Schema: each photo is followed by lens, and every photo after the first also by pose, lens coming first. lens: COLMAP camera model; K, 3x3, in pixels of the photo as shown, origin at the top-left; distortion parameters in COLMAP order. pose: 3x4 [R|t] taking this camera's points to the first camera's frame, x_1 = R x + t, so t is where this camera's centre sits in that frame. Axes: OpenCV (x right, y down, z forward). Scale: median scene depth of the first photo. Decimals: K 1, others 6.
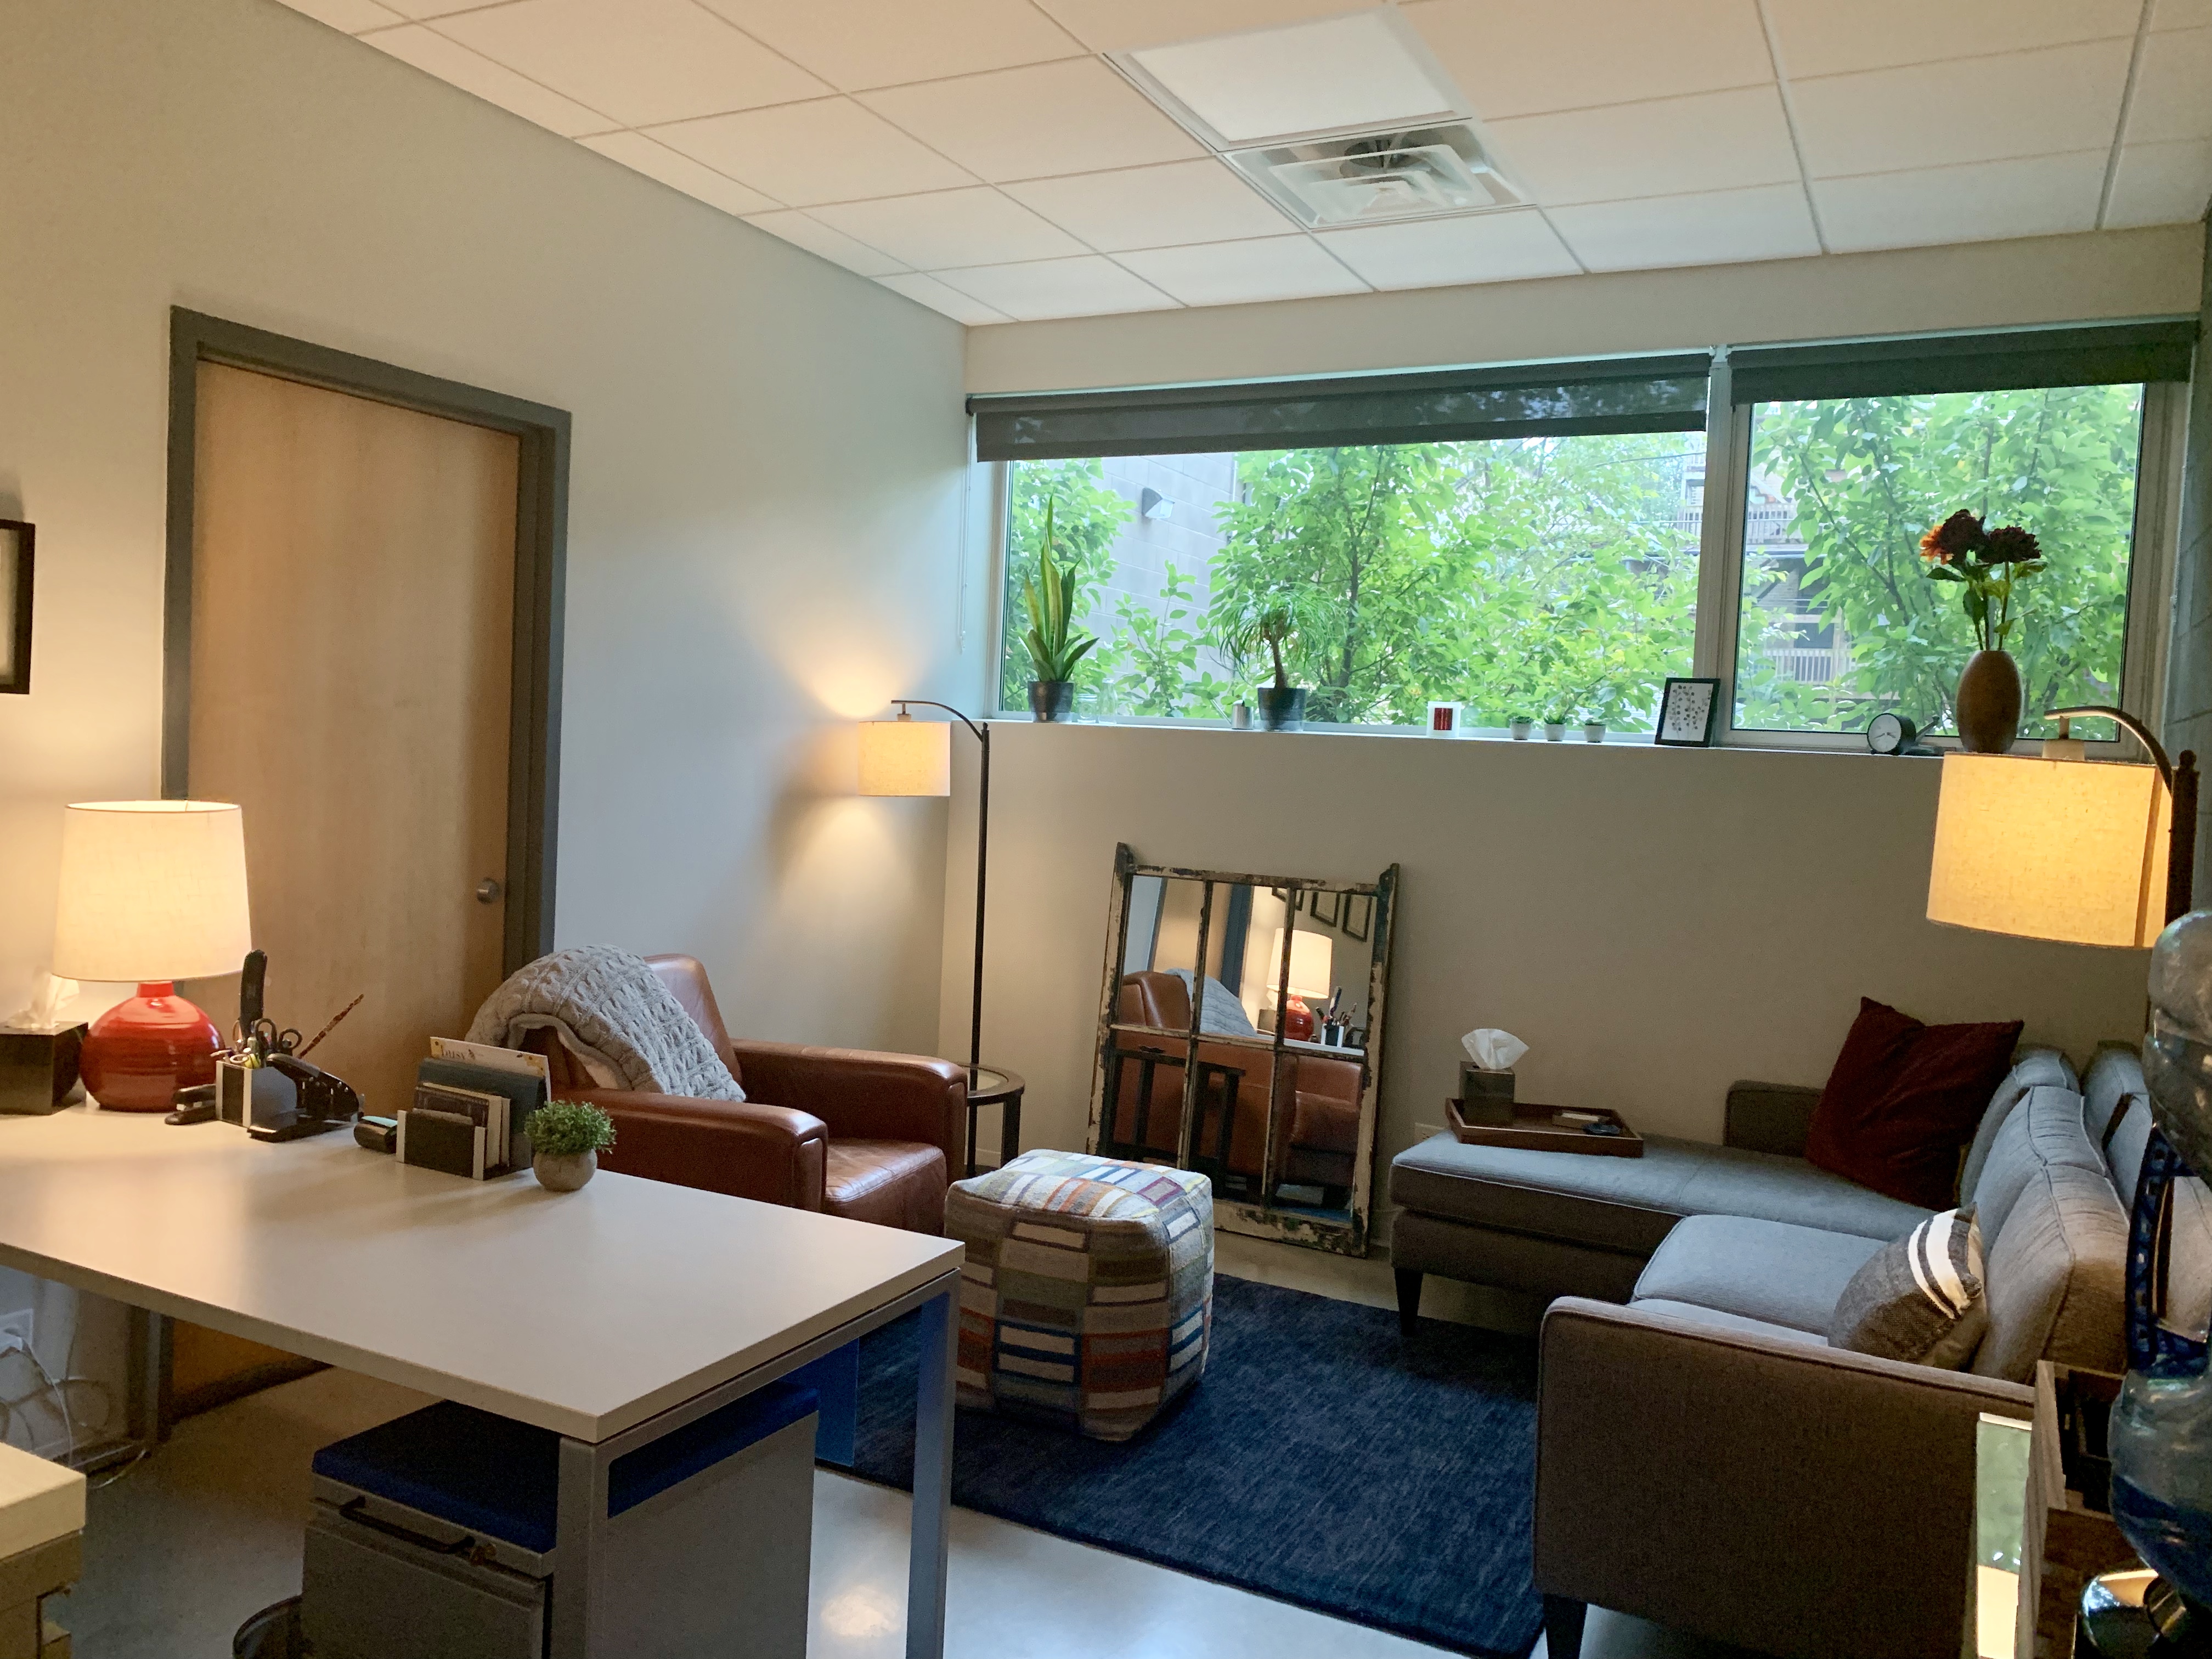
lens RADIAL K [[1679.8, 0, 1105.8], [0, 1679.8, 825.3], [0, 0, 1]] dist [0.031114, -0.035710]
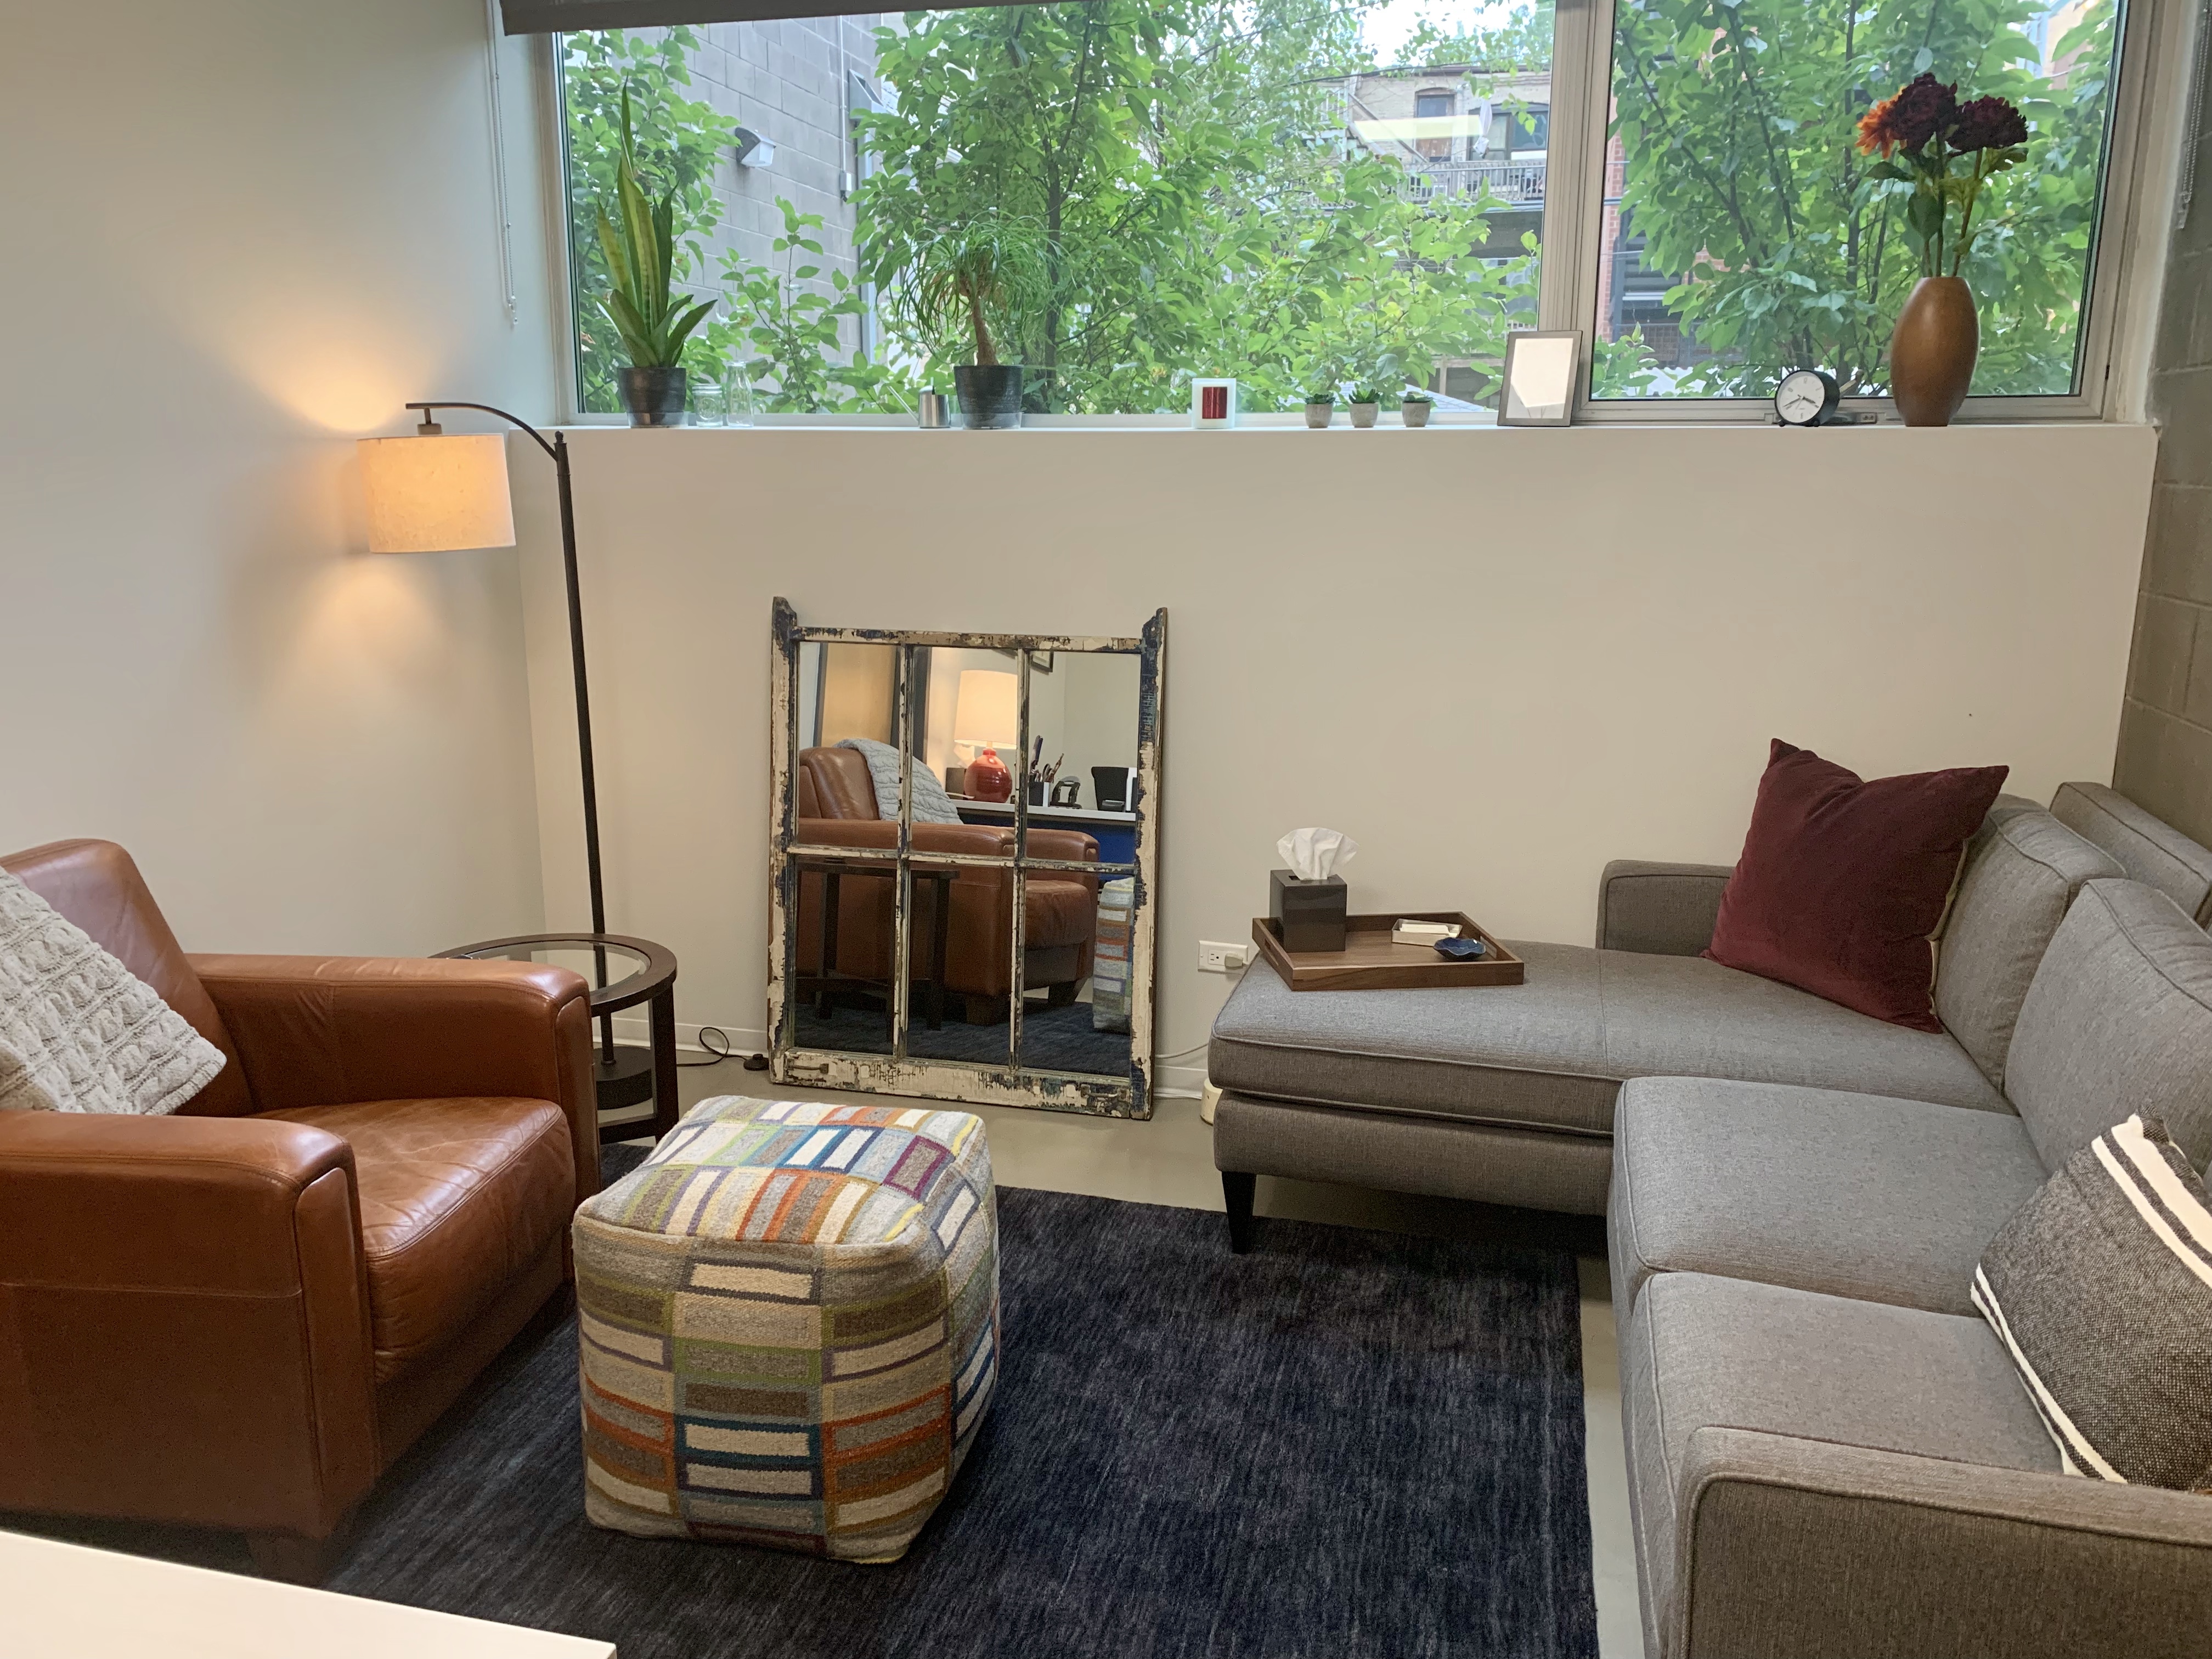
lens RADIAL K [[1679.8, 0, 1114.9], [0, 1679.8, 837.9], [0, 0, 1]] dist [0.031114, -0.035710]
pose [[0.972783, -0.094056, 0.211770, -0.013759], [0.053242, 0.980189, 0.190772, -0.019778], [-0.225518, -0.174305, 0.958519, 0.283892]]
